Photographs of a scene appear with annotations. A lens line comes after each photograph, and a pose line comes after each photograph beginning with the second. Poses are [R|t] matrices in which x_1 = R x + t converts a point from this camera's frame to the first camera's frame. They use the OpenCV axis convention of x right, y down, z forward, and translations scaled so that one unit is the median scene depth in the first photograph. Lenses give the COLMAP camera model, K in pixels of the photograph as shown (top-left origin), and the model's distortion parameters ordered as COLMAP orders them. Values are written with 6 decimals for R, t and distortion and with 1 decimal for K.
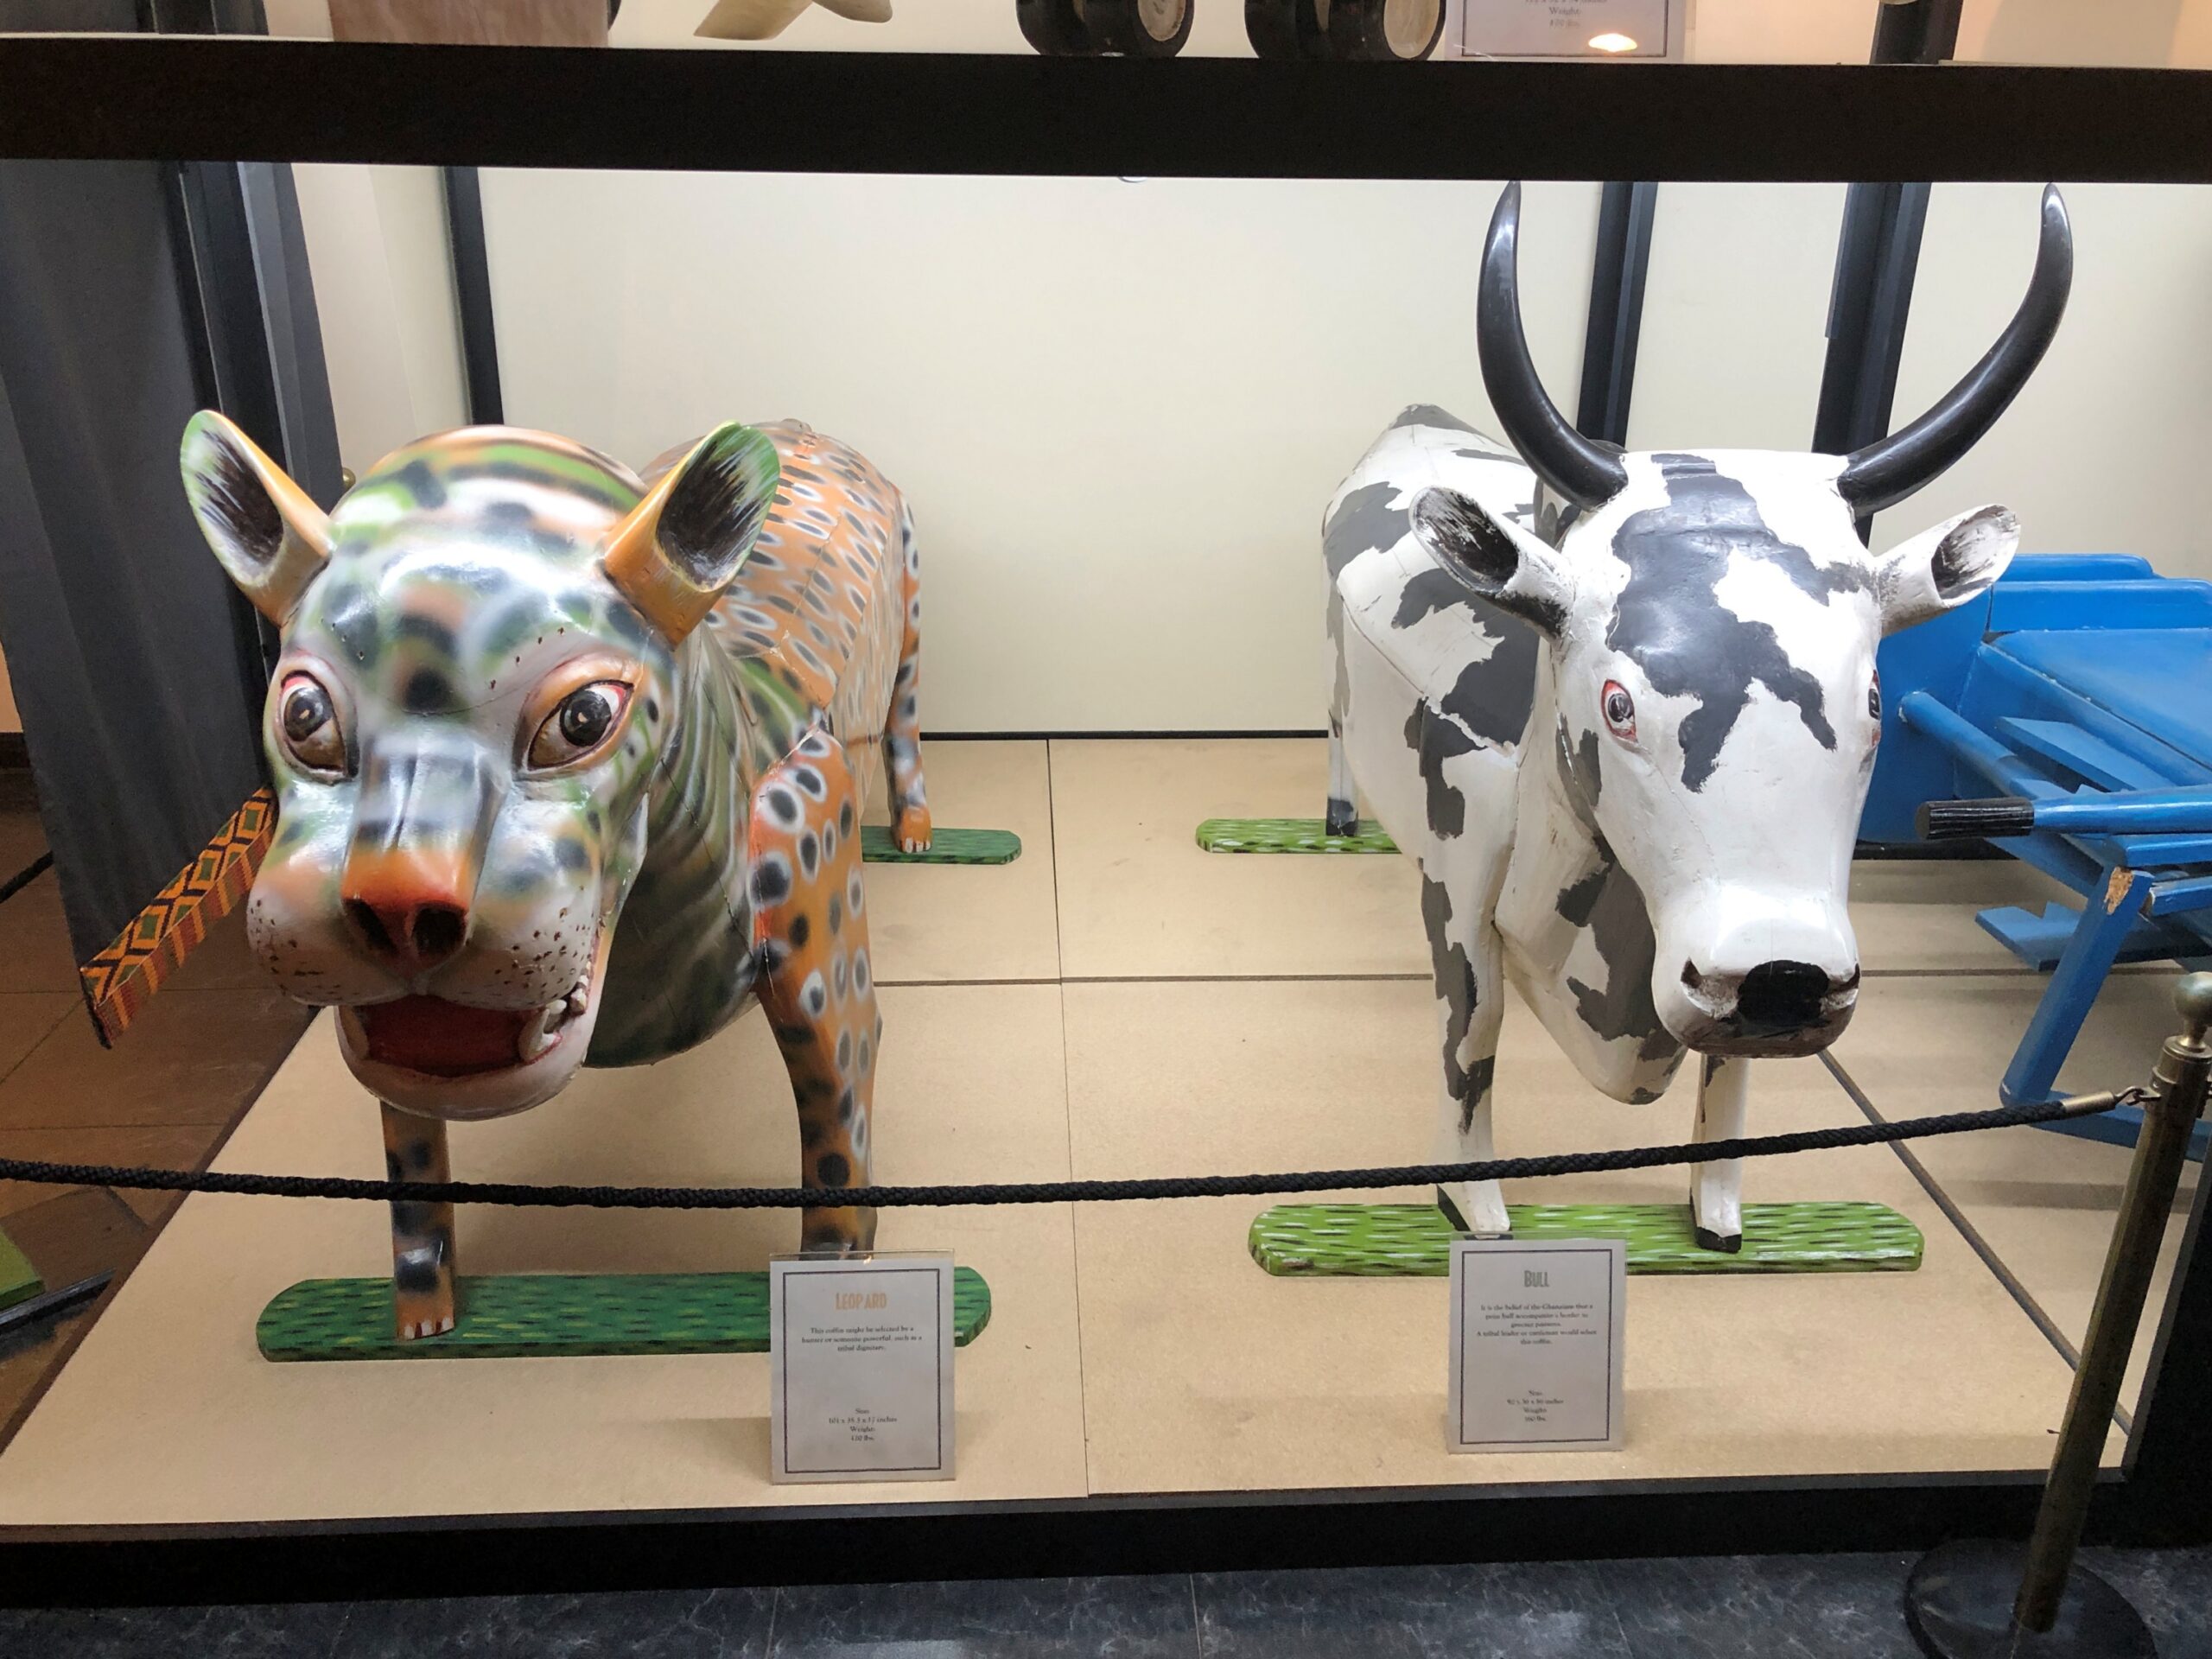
lens RADIAL K [[1825.5, 0, 1106.0], [0, 1825.5, 829.5], [0, 0, 1]] dist [0.028935, 0.003726]
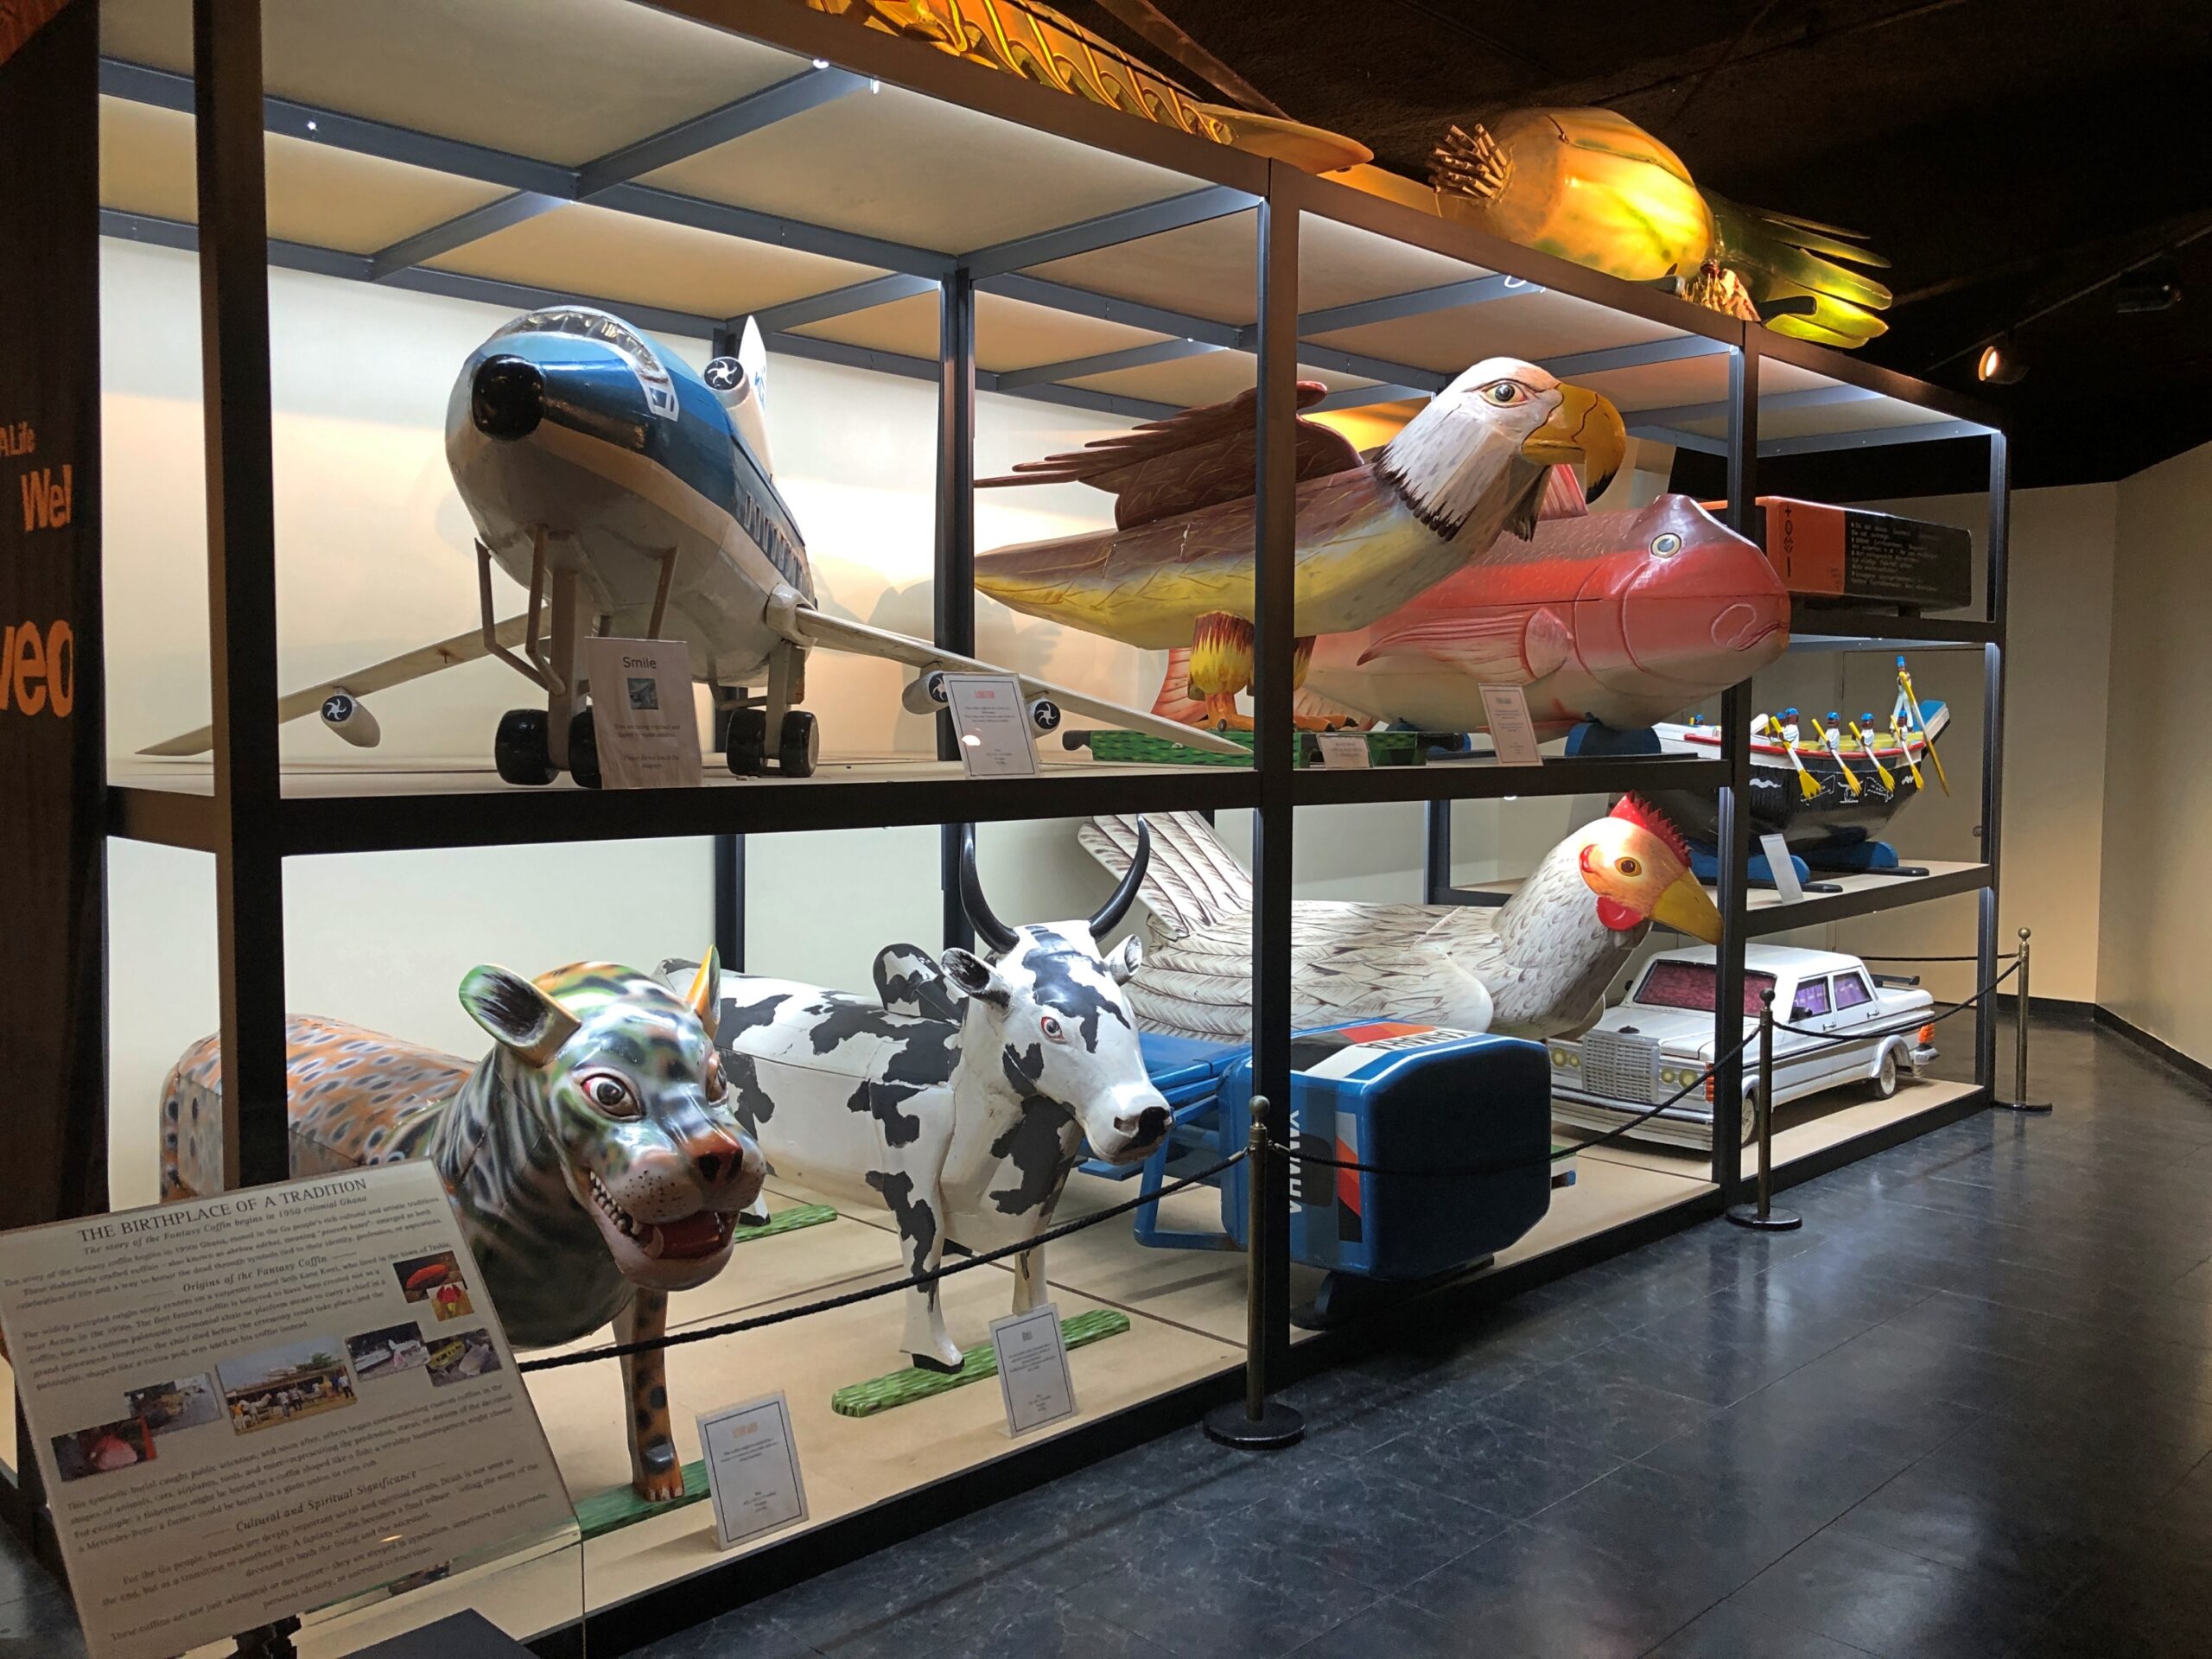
lens RADIAL K [[1825.5, 0, 1106.0], [0, 1825.5, 829.5], [0, 0, 1]] dist [0.028935, 0.003726]
pose [[0.749471, -0.053655, 0.659859, -1.178216], [0.263778, 0.938381, -0.223297, 0.232581], [-0.607218, 0.341411, 0.717443, -0.801439]]
